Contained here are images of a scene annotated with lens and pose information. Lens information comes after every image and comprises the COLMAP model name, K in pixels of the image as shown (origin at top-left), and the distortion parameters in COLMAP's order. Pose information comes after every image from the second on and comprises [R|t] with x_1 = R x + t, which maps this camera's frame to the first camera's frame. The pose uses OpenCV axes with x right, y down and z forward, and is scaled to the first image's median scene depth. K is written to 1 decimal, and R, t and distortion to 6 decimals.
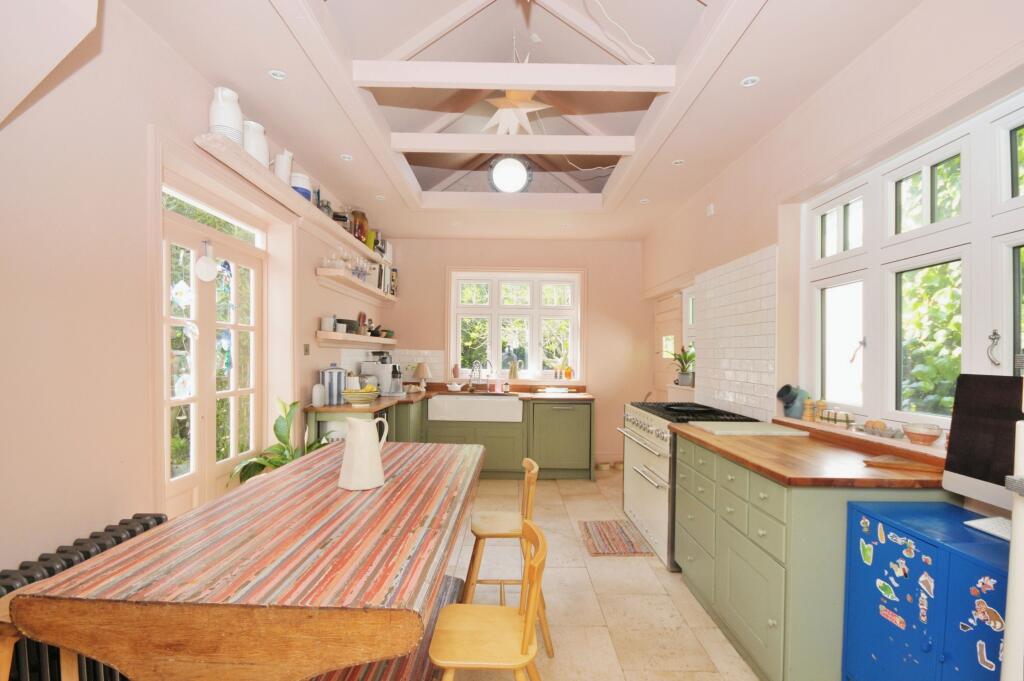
lens RADIAL K [[453.0, 0, 510.8], [0, 453.0, 324.2], [0, 0, 1]] dist [-0.012973, 0.000106]
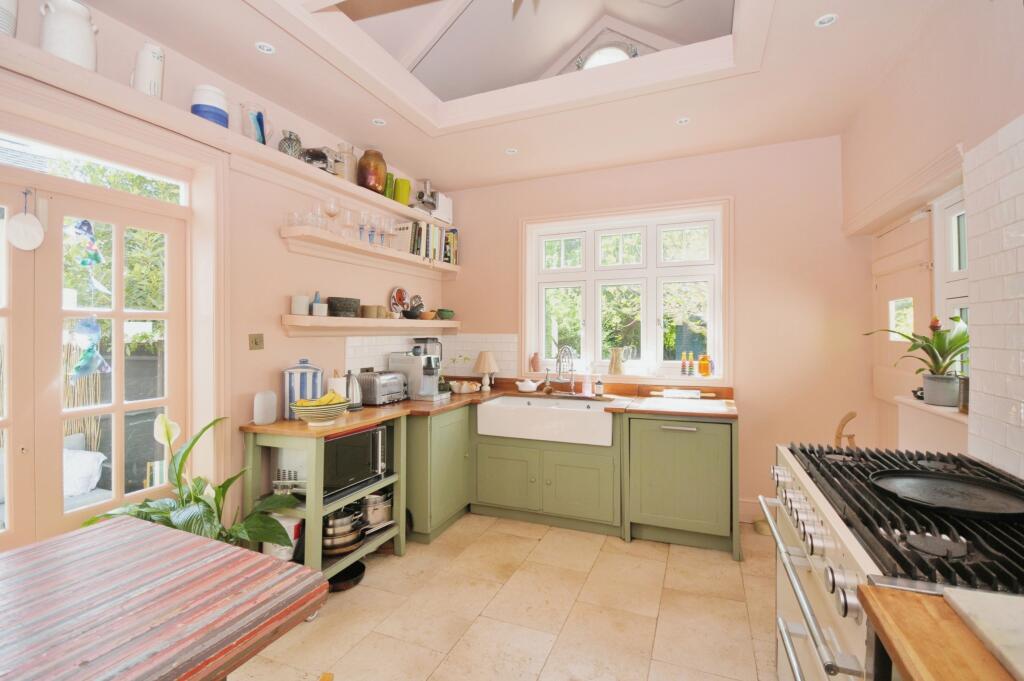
lens RADIAL K [[453.0, 0, 510.8], [0, 453.0, 324.2], [0, 0, 1]] dist [-0.012973, 0.000106]
pose [[0.921191, -0.027259, -0.388154, 0.141142], [0.046571, 0.998096, 0.040434, 0.013343], [0.386313, -0.055324, 0.920707, 0.364692]]
